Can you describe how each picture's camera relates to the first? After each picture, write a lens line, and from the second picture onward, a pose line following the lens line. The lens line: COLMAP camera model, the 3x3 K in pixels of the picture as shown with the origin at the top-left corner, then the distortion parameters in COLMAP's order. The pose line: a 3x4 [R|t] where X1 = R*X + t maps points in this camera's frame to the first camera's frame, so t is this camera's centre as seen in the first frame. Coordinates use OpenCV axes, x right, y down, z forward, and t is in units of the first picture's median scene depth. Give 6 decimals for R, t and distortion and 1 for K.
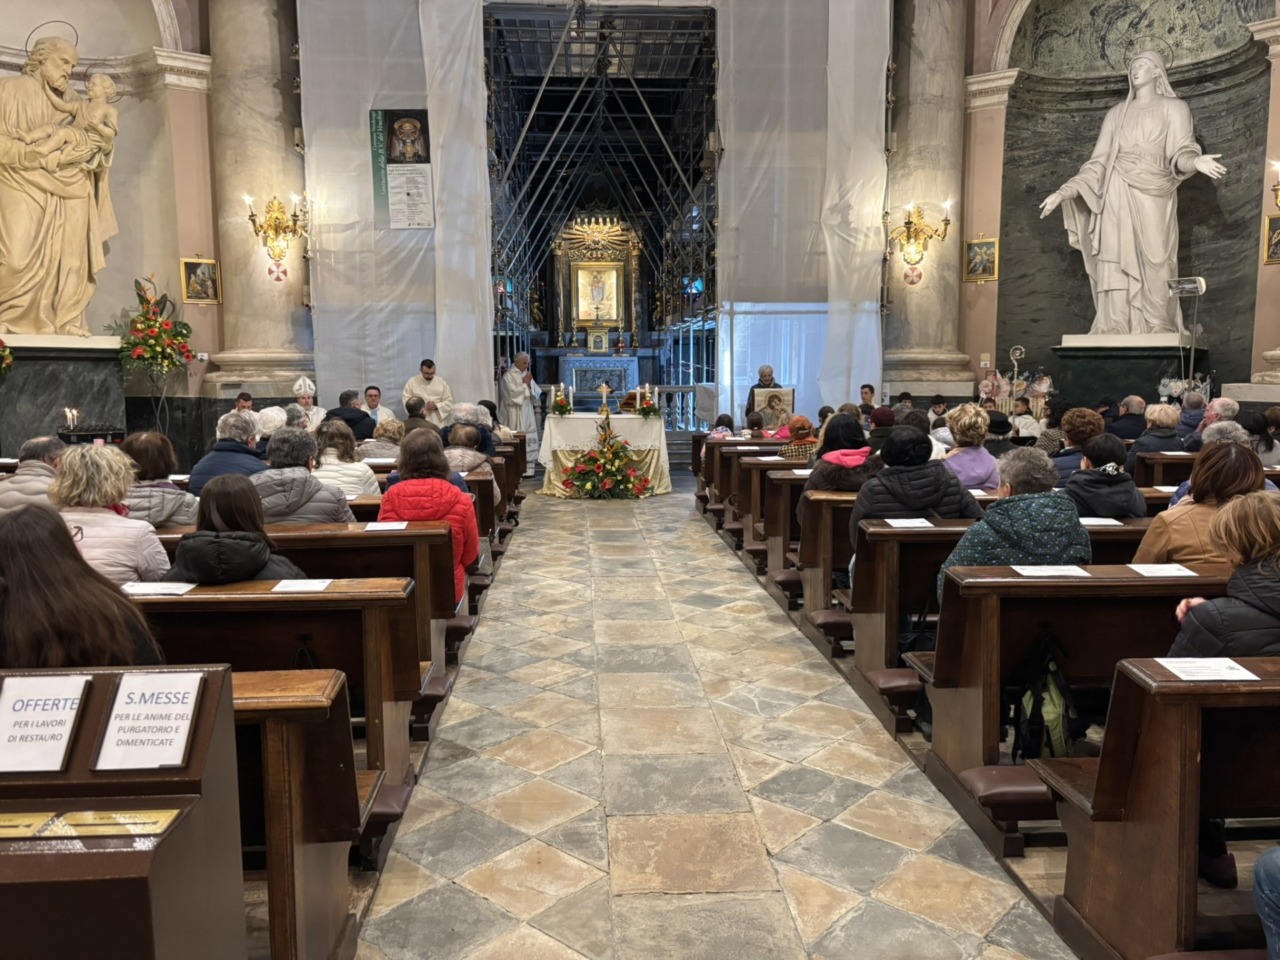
lens RADIAL K [[975.1, 0, 643.0], [0, 975.1, 482.5], [0, 0, 1]] dist [0.051725, -0.057302]
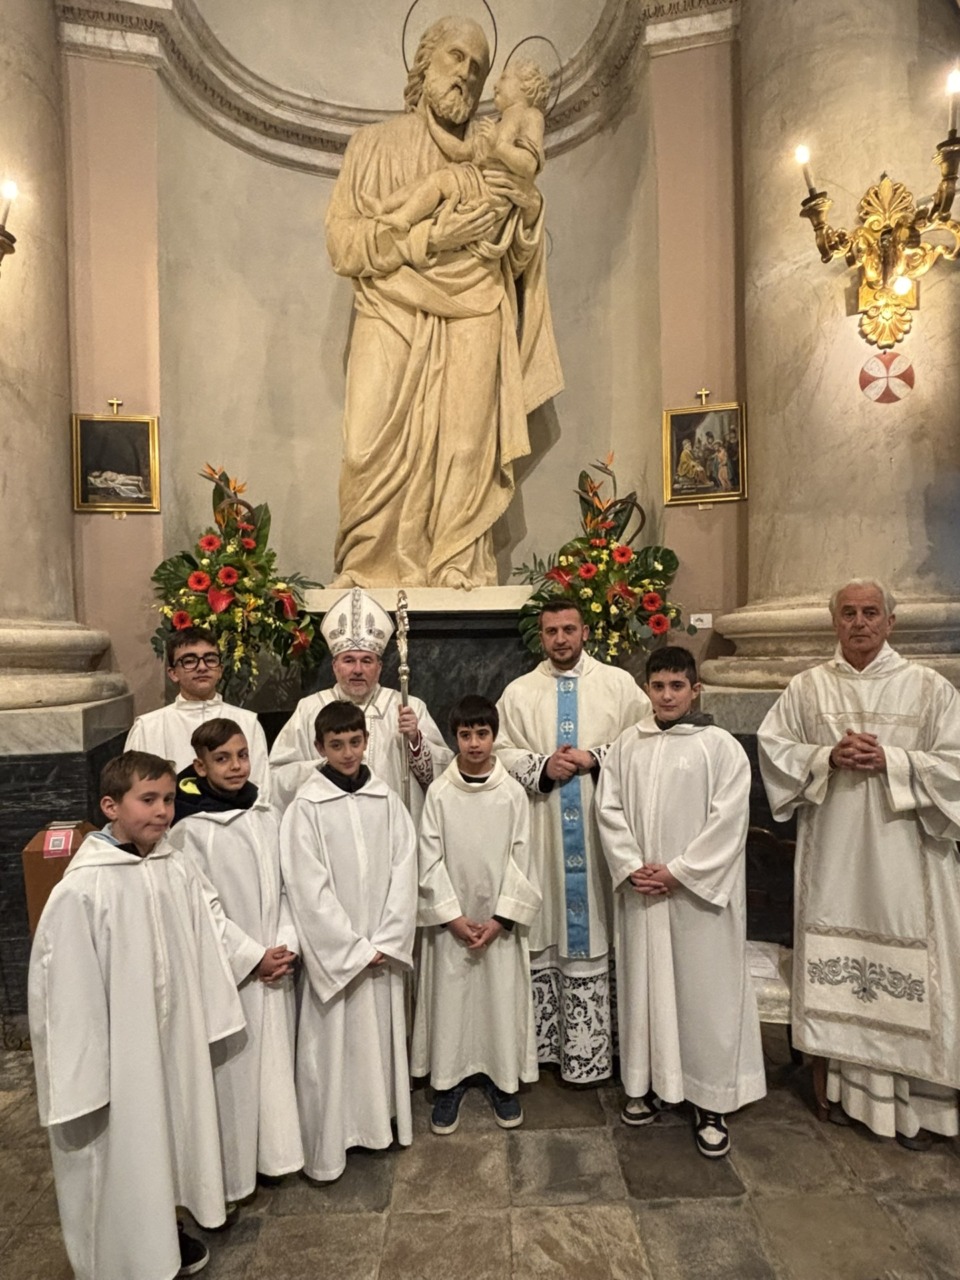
lens RADIAL K [[767.4, 0, 487.5], [0, 767.4, 644.8], [0, 0, 1]] dist [-0.004609, -0.000806]
pose [[0.674627, -0.013988, -0.738026, -0.271898], [-0.069447, 0.994183, -0.082324, -0.087073], [0.734885, 0.106791, 0.669731, 0.734544]]
